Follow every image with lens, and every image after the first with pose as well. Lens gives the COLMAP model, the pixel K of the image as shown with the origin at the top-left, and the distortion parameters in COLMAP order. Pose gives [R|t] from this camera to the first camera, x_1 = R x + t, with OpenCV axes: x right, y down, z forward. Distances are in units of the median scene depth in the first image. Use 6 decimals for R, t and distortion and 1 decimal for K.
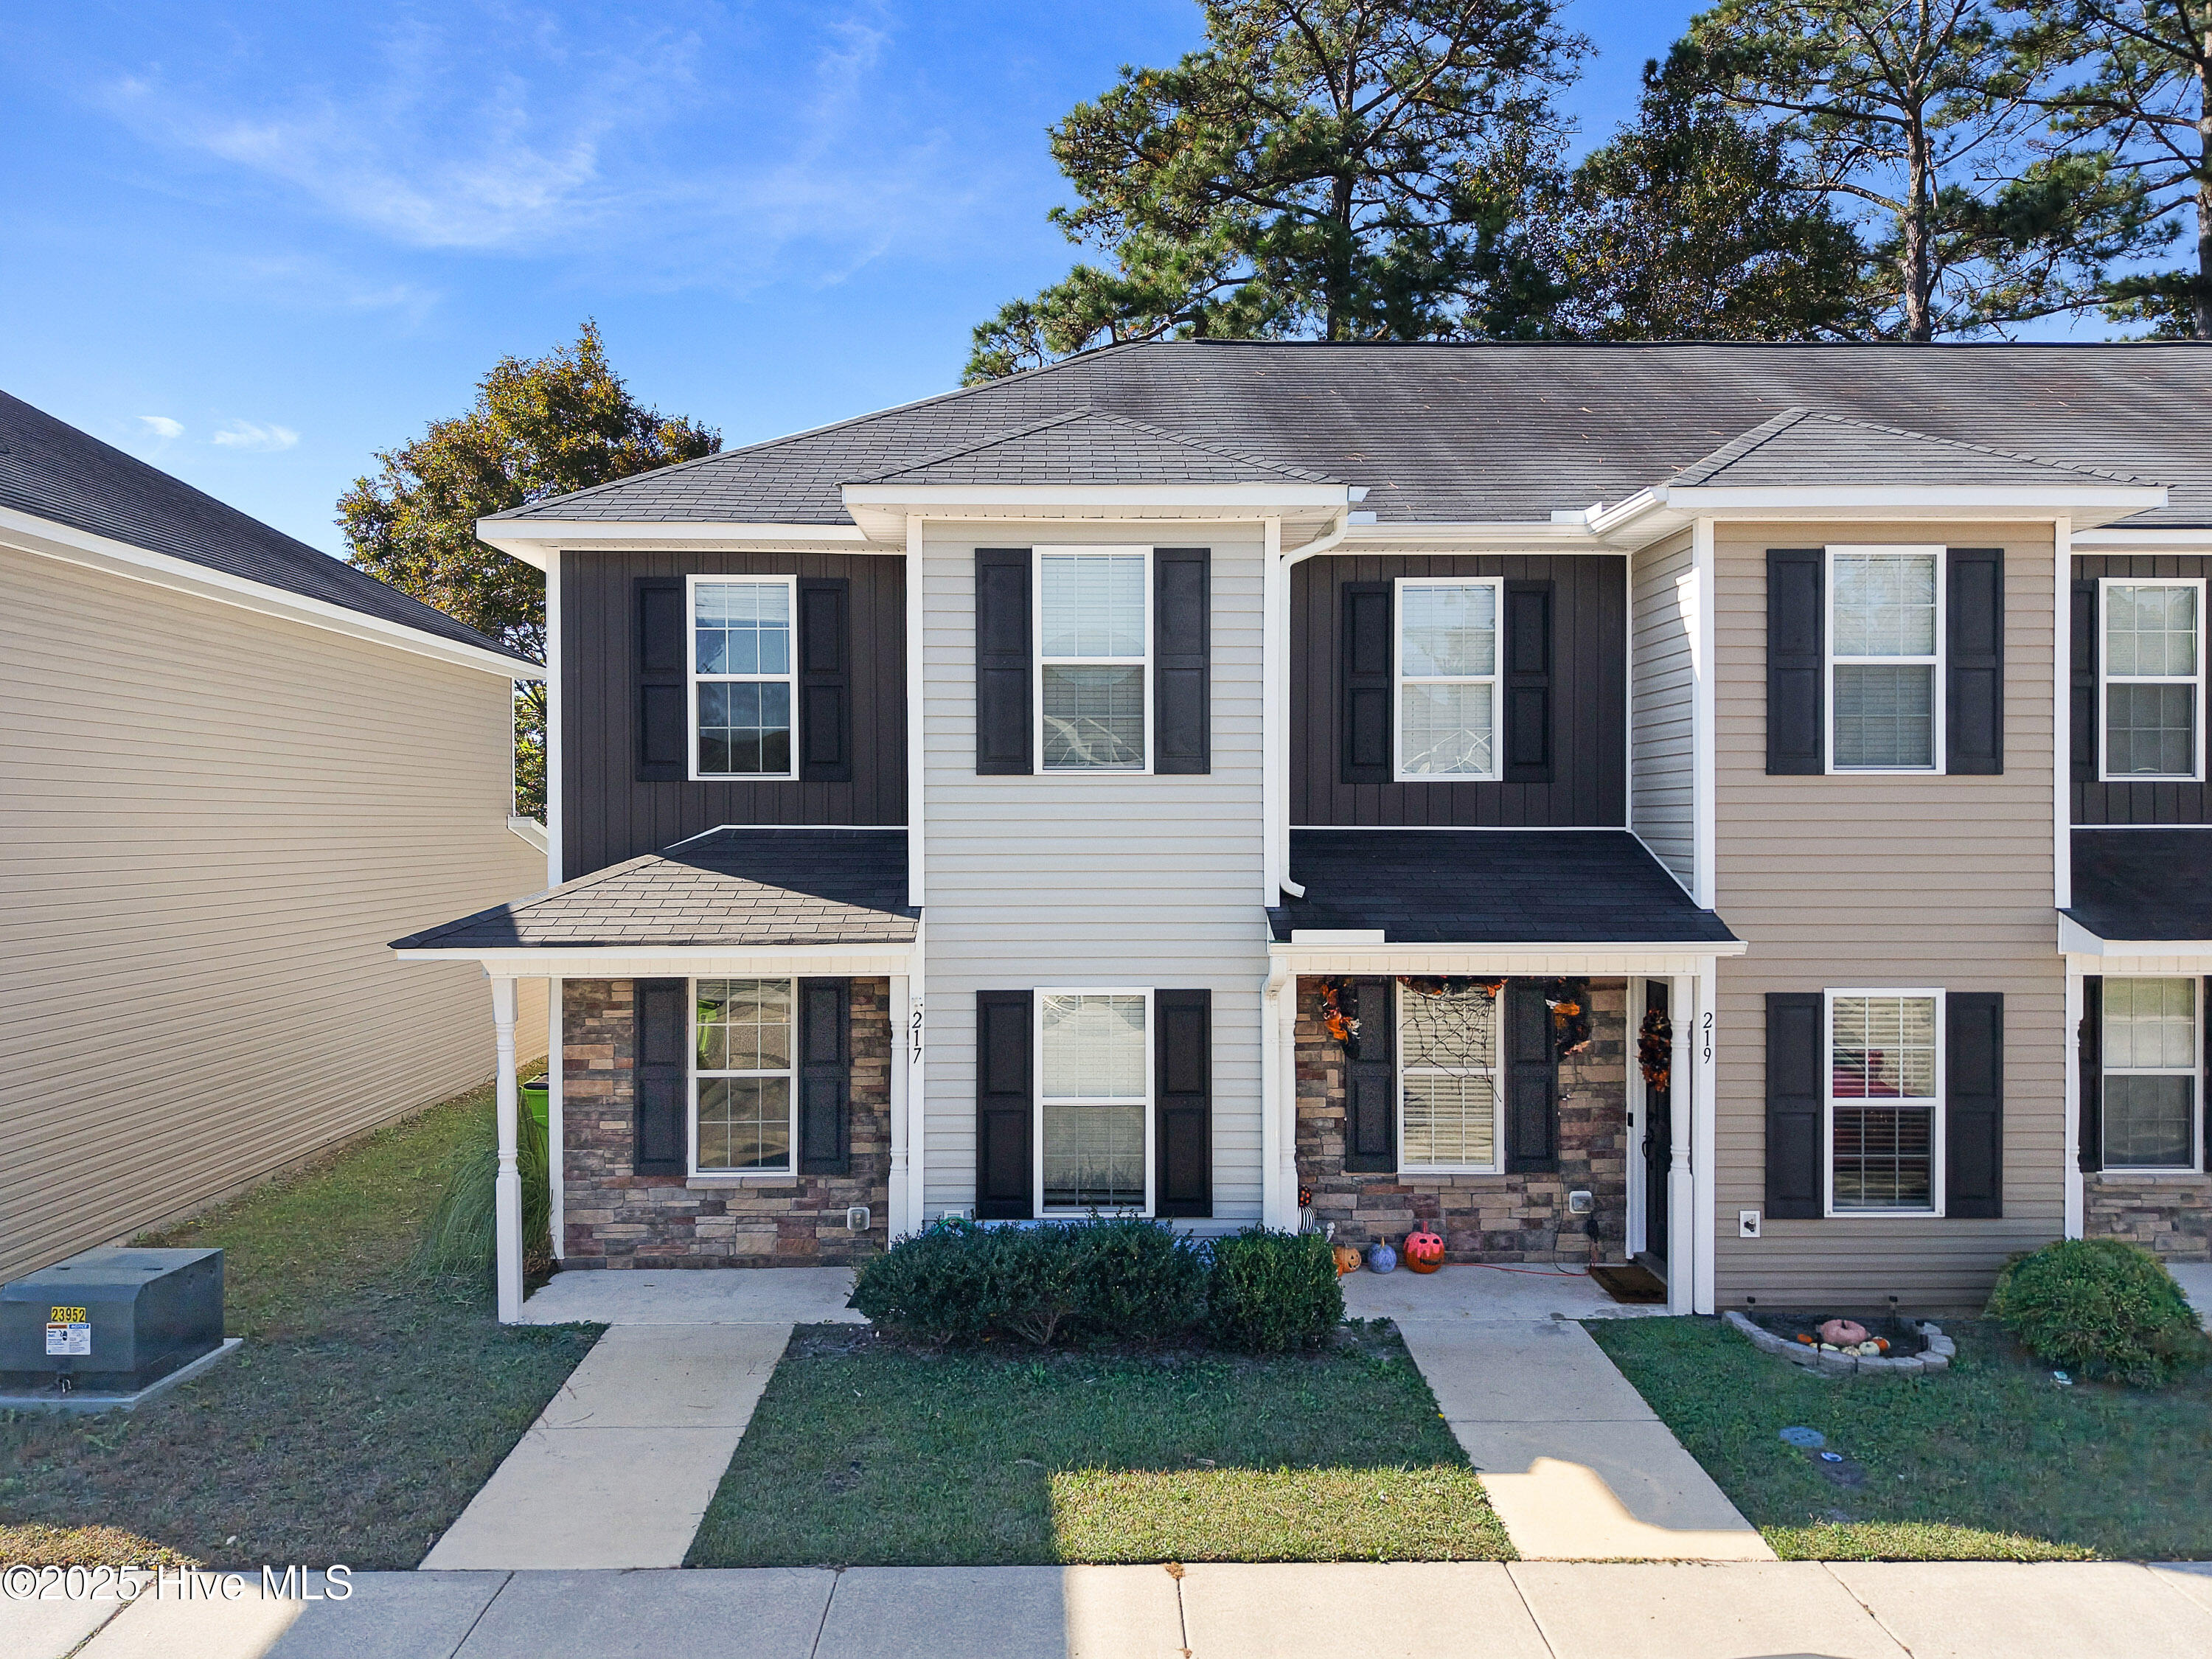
lens RADIAL K [[1494.8, 0, 1106.0], [0, 1494.8, 829.5], [0, 0, 1]] dist [0.066128, -0.087904]
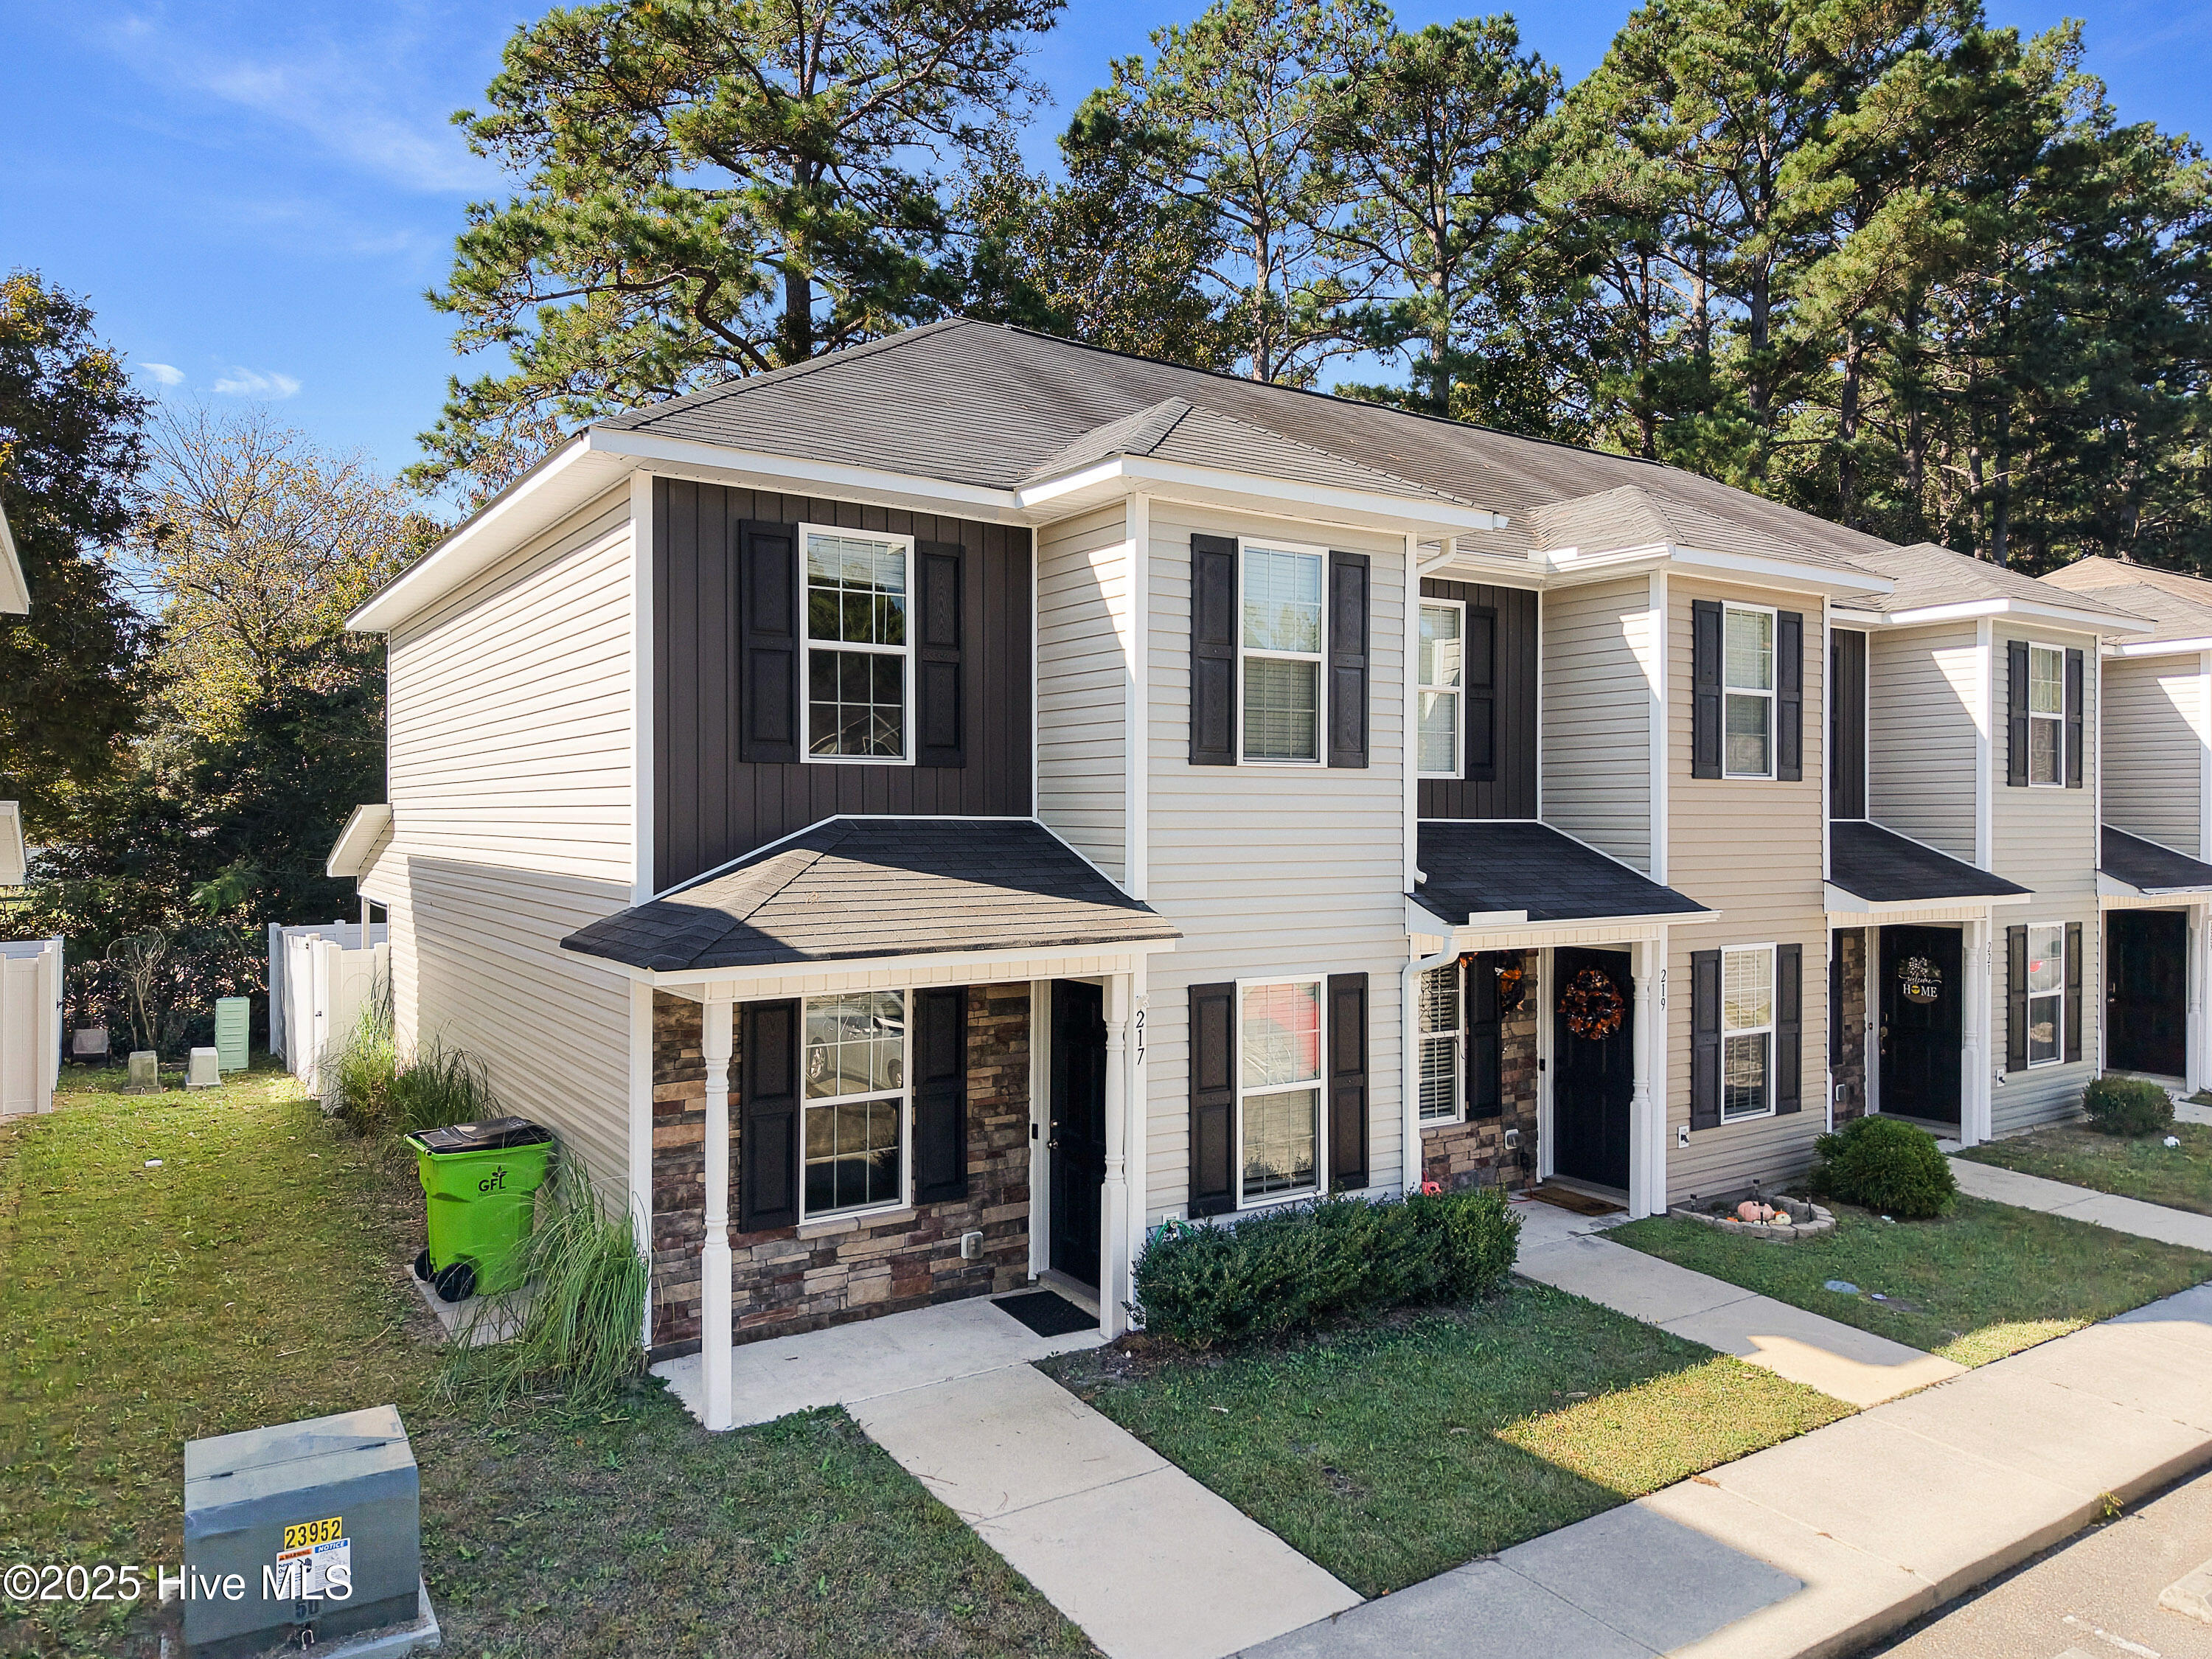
lens RADIAL K [[1494.8, 0, 1106.0], [0, 1494.8, 829.5], [0, 0, 1]] dist [0.066128, -0.087904]
pose [[0.842049, -0.000848, 0.539401, -0.649016], [-0.001023, 0.999994, 0.003169, 0.002738], [-0.539400, -0.003221, 0.842043, 0.204148]]
